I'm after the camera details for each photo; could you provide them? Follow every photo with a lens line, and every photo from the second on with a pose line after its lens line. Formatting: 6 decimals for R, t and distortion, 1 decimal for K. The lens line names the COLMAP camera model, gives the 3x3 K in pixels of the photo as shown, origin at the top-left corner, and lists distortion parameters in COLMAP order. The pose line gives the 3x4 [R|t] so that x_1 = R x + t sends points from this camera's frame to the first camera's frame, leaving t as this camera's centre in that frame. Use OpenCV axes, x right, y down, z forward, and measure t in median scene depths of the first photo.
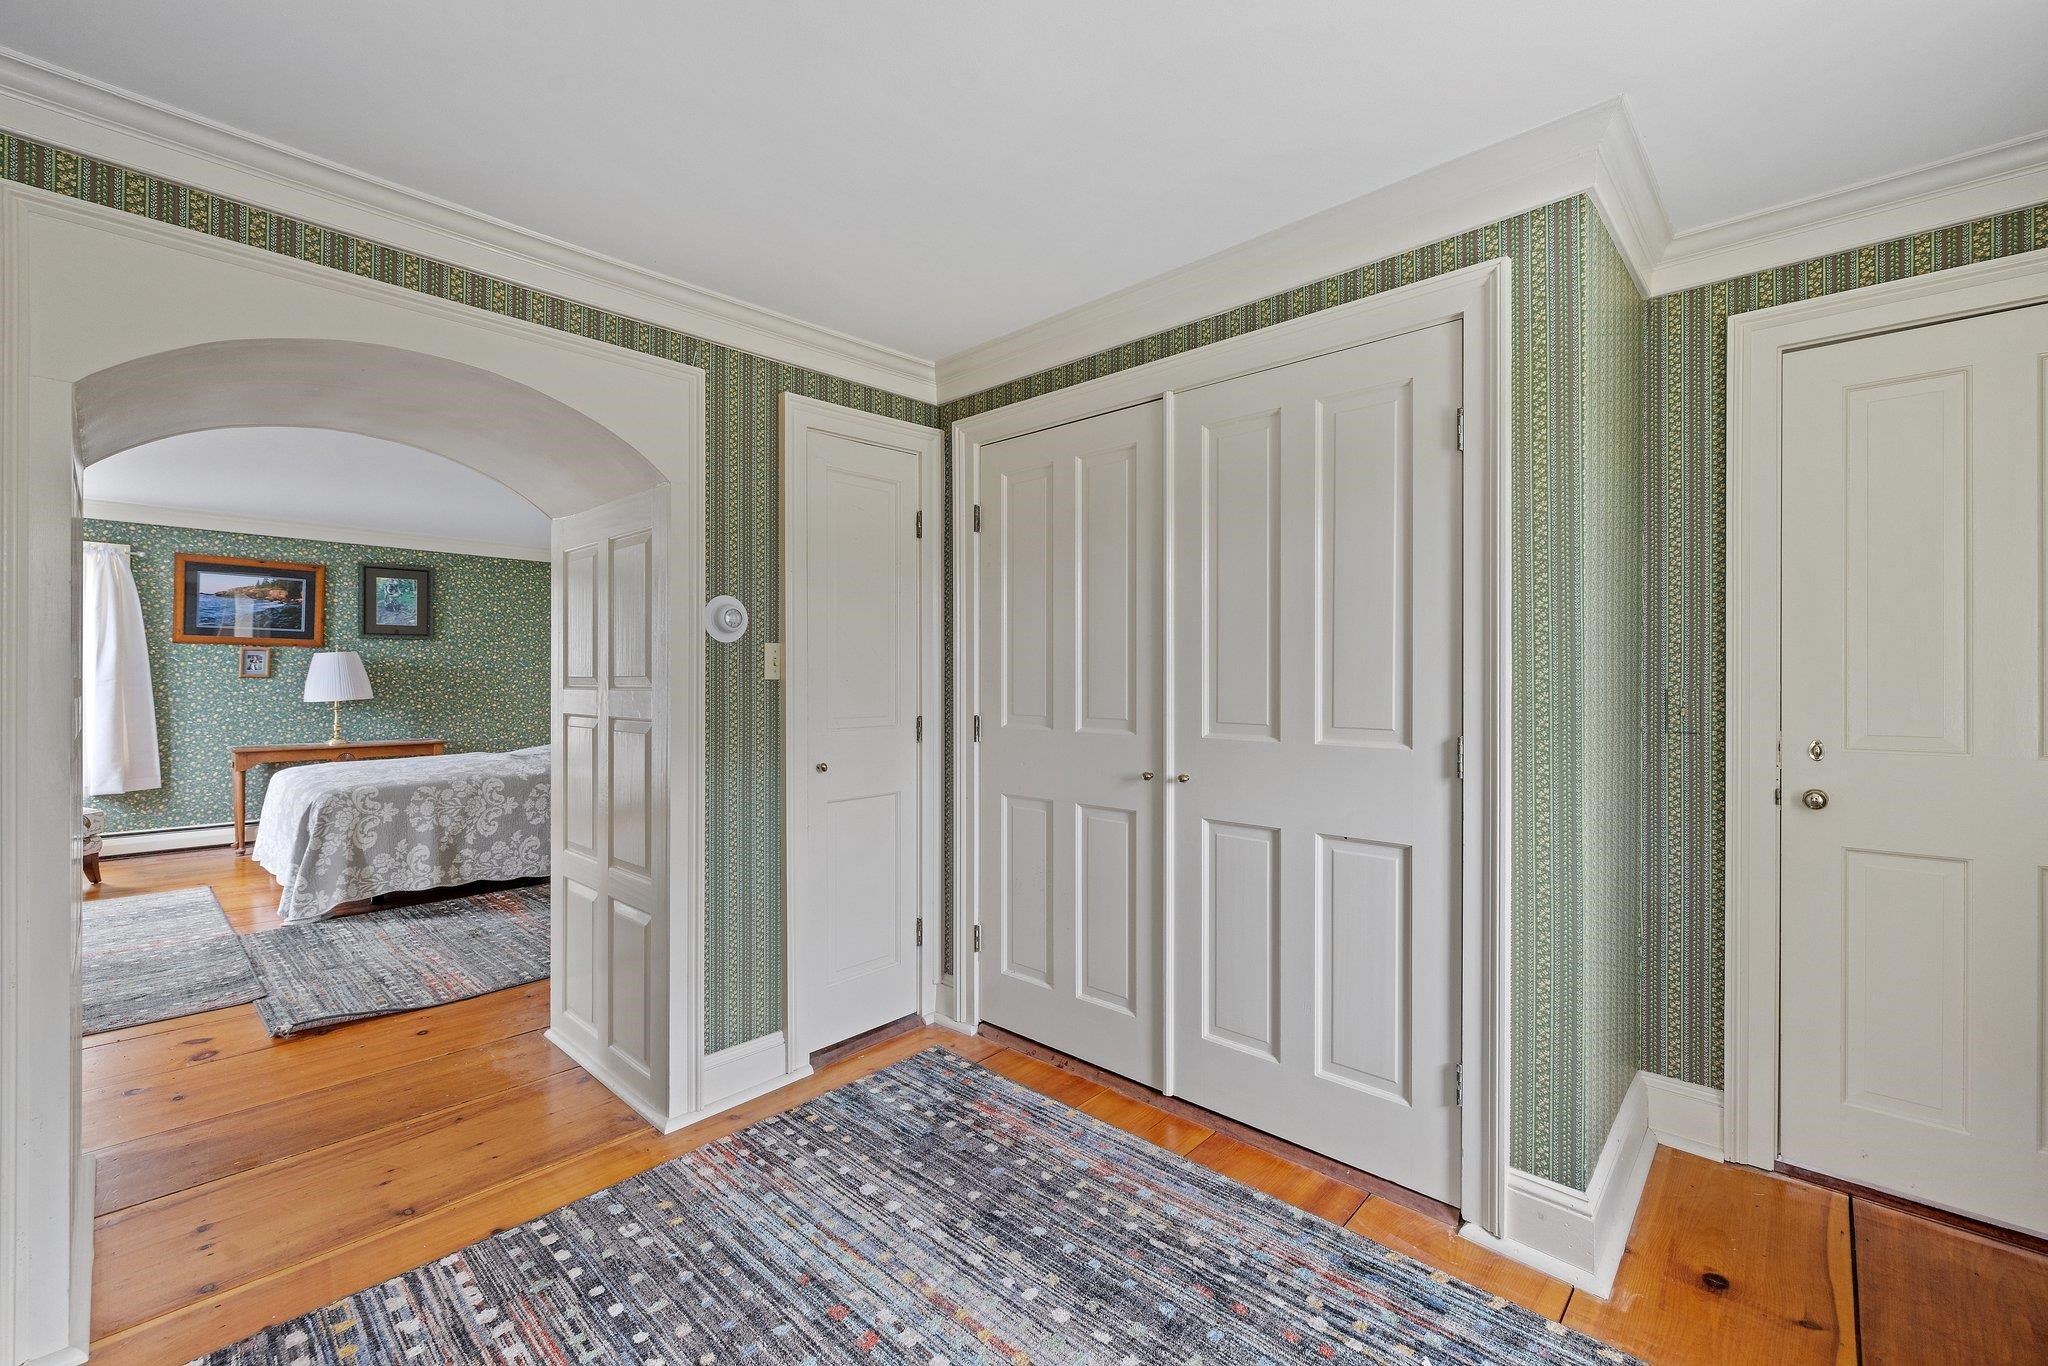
lens RADIAL K [[852.1, 0, 1024.1], [0, 852.1, 679.2], [0, 0, 1]] dist [-0.003368, 0.000073]
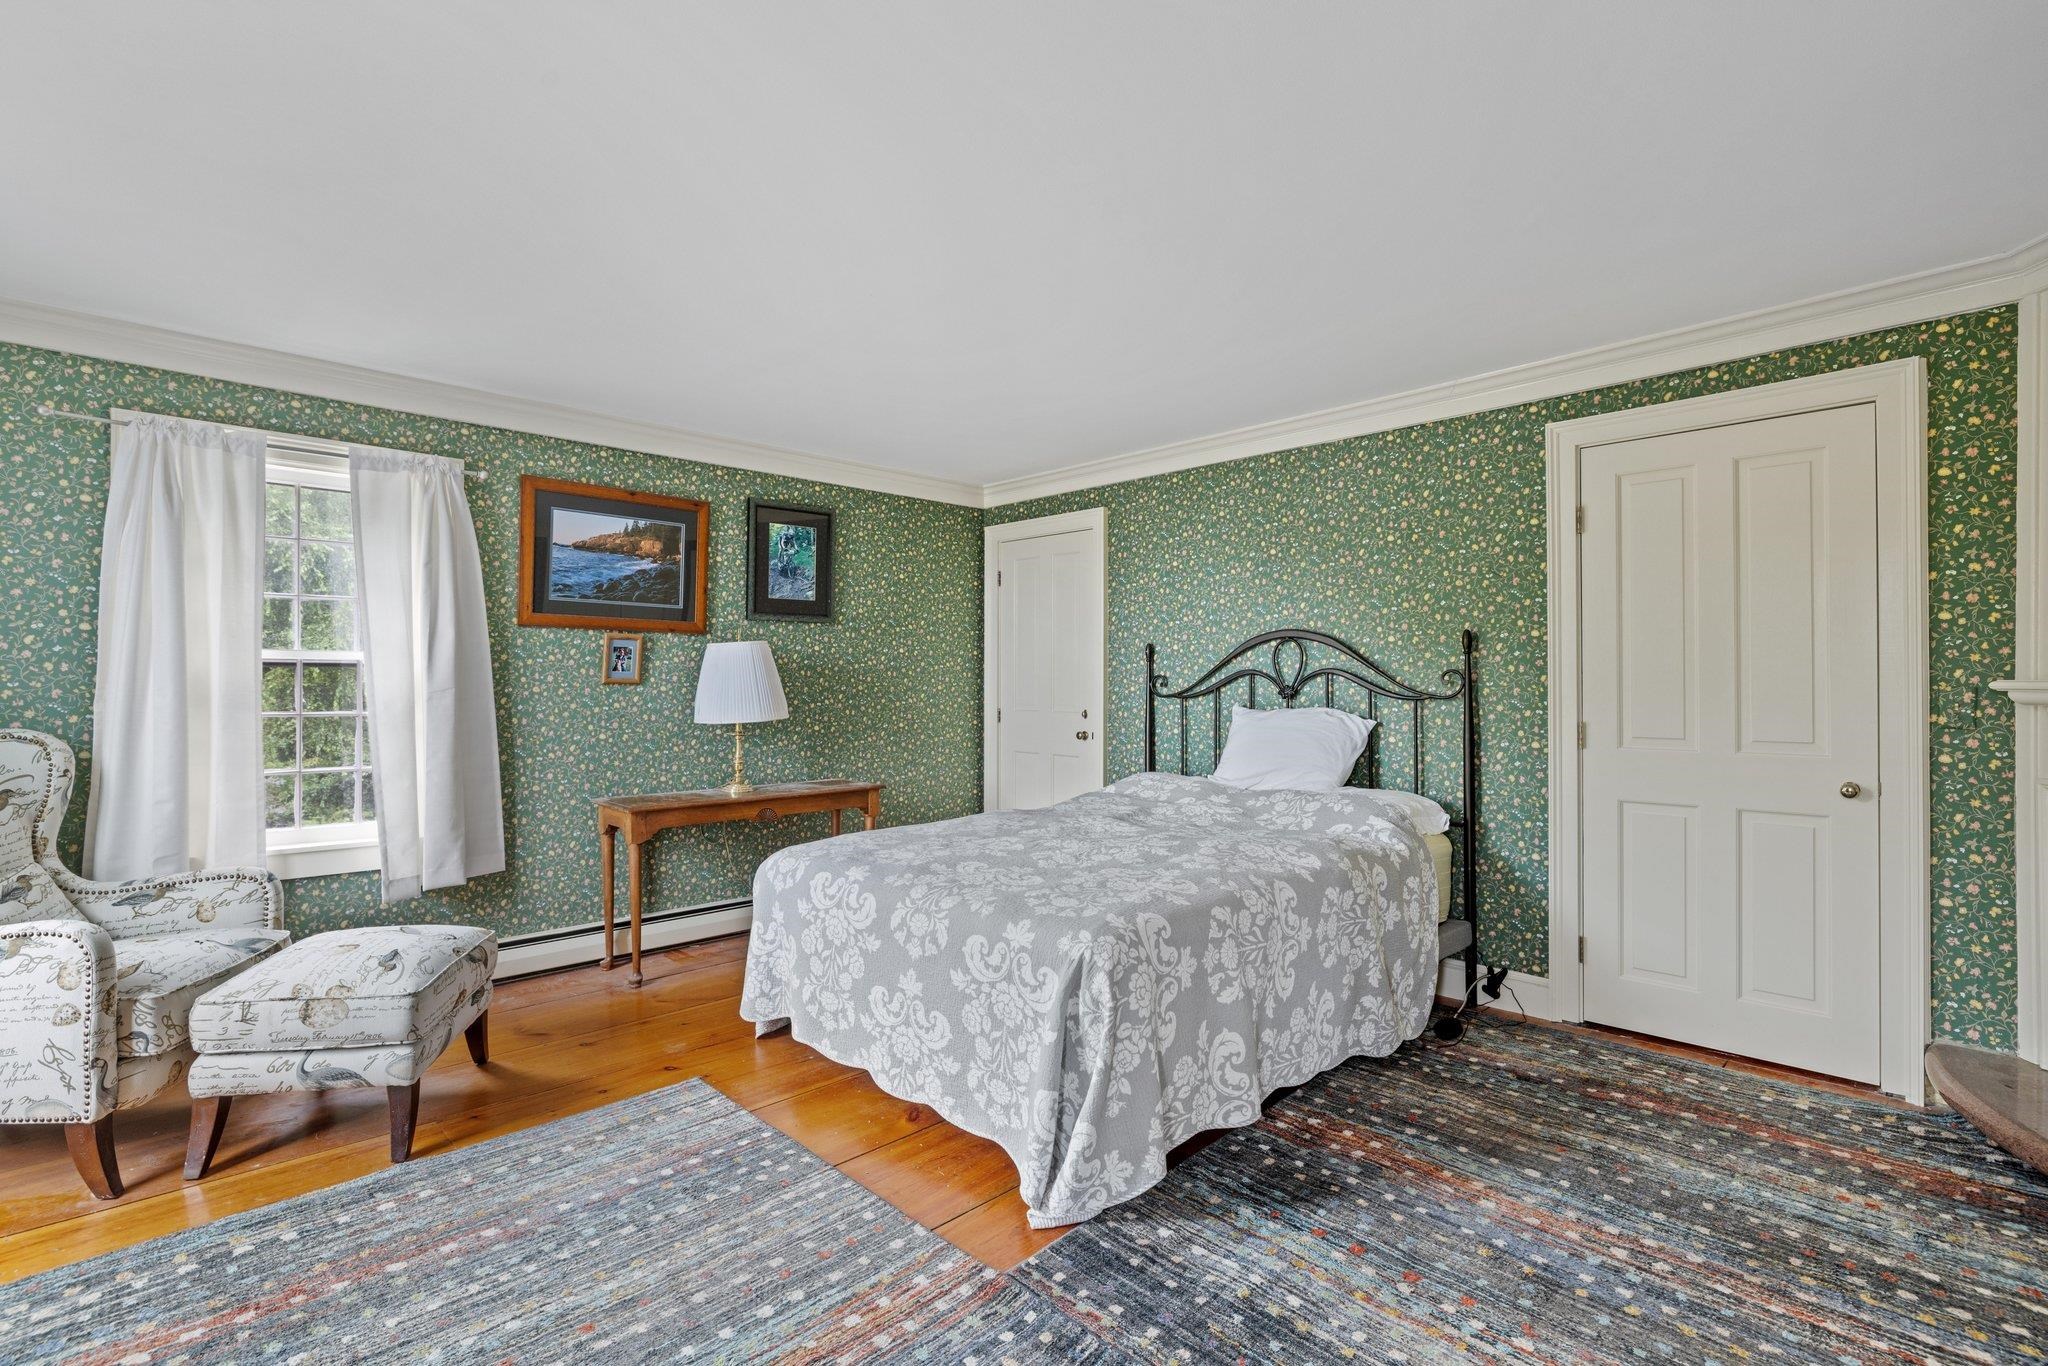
lens RADIAL K [[948.5, 0, 1013.4], [0, 948.5, 680.0], [0, 0, 1]] dist [-0.012010, -0.000474]
pose [[0.998547, -0.004702, -0.053691, -0.591224], [0.004594, 0.999987, -0.002121, -0.001903], [0.053700, 0.001871, 0.998555, 0.340122]]
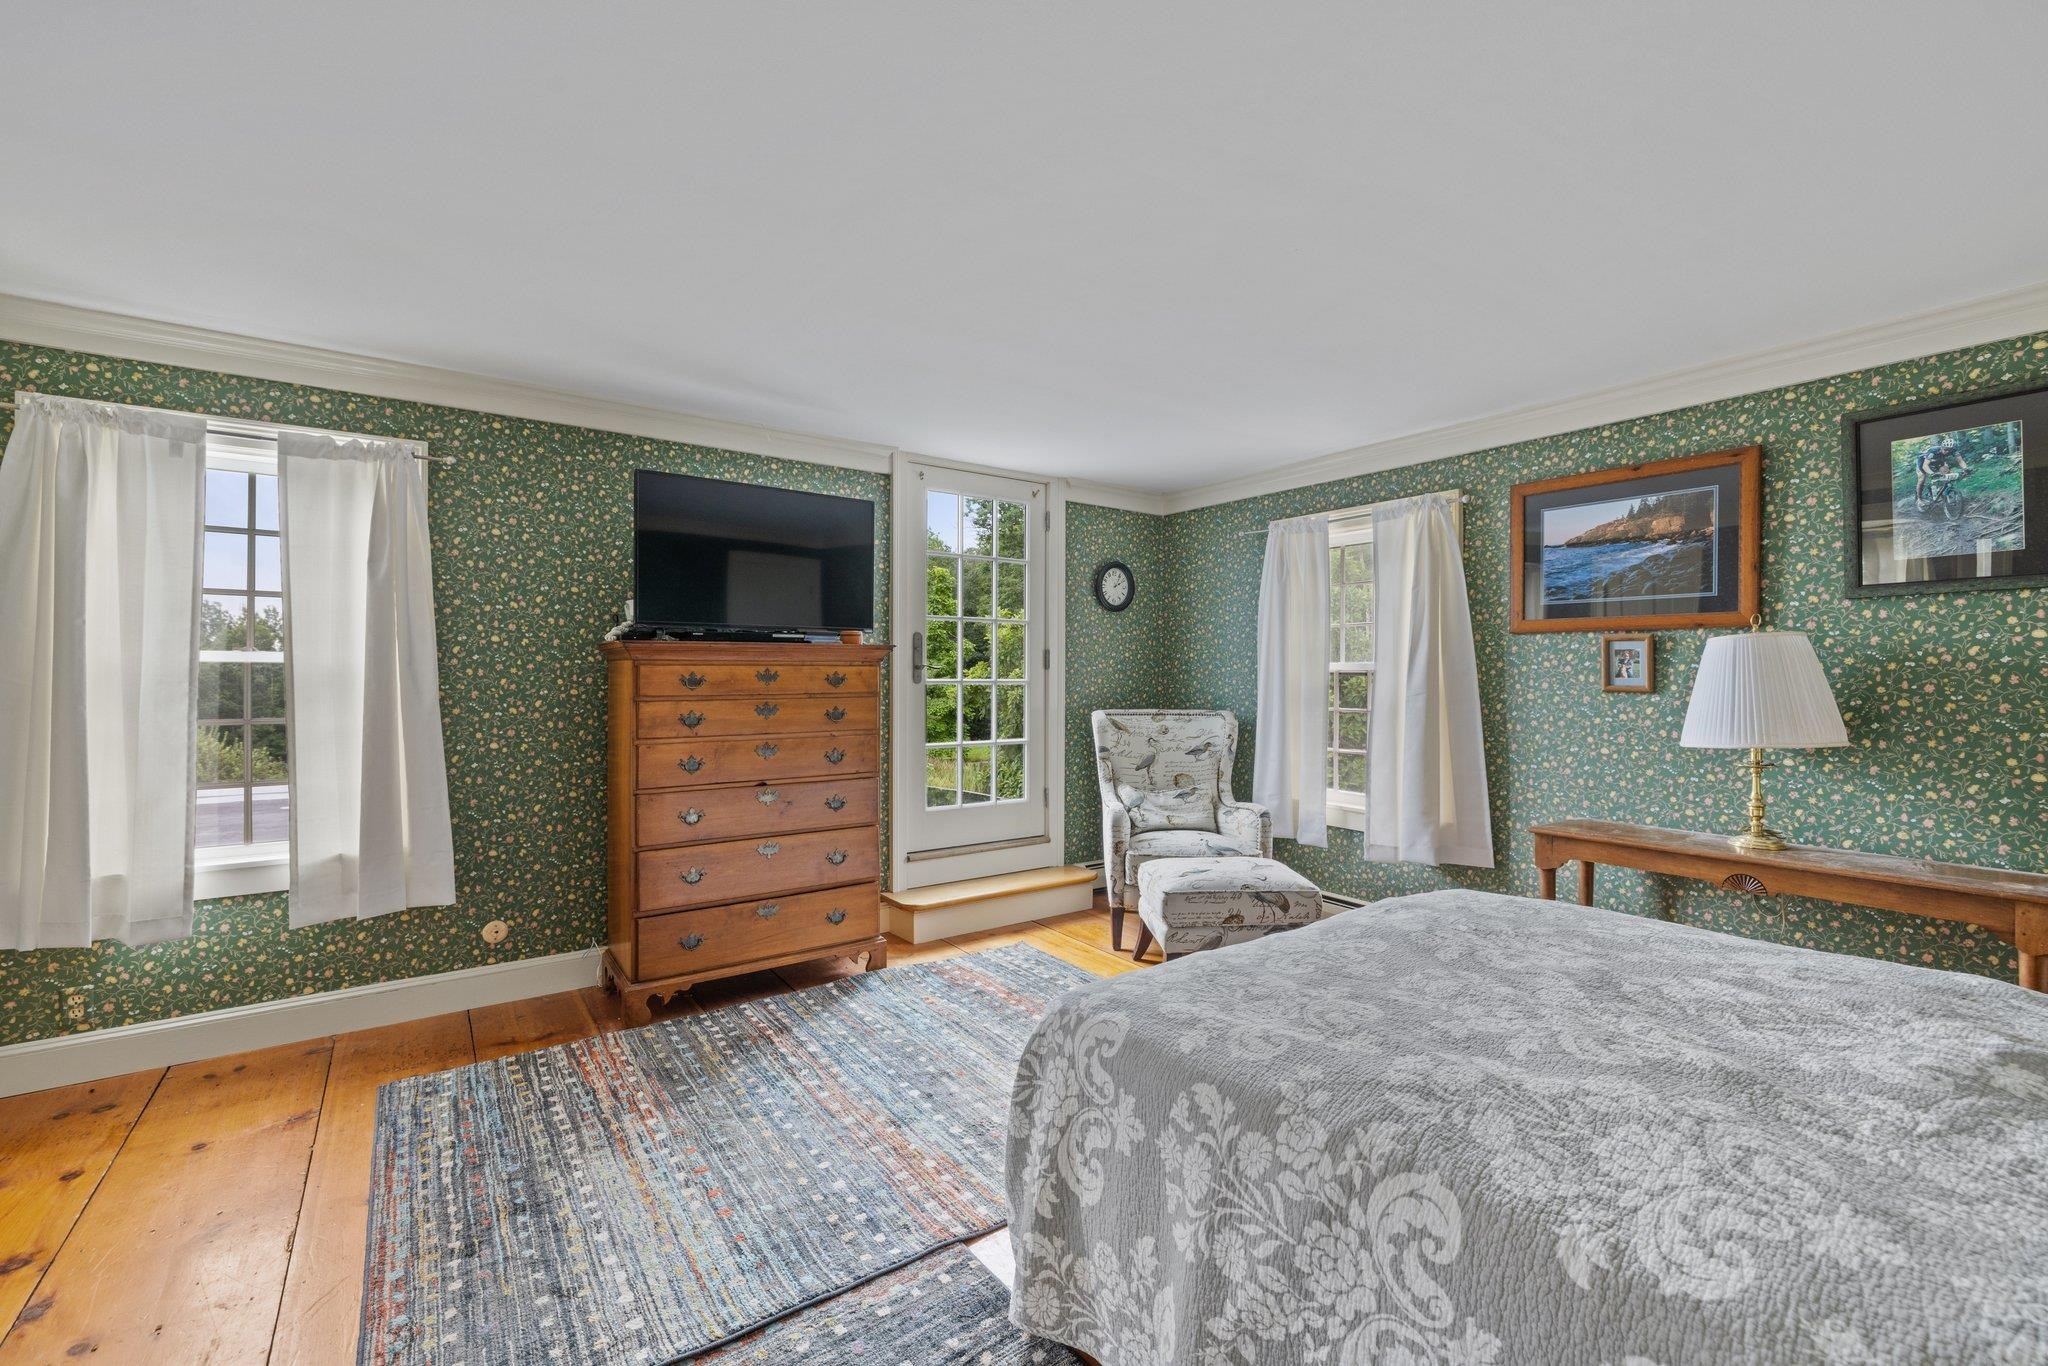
lens RADIAL K [[852.1, 0, 1014.5], [0, 852.1, 681.4], [0, 0, 1]] dist [-0.003368, 0.000073]
pose [[-0.209497, -0.006665, -0.977787, -0.314752], [-0.011325, 0.999926, -0.004389, -0.002015], [0.977744, 0.010154, -0.209557, 0.743004]]
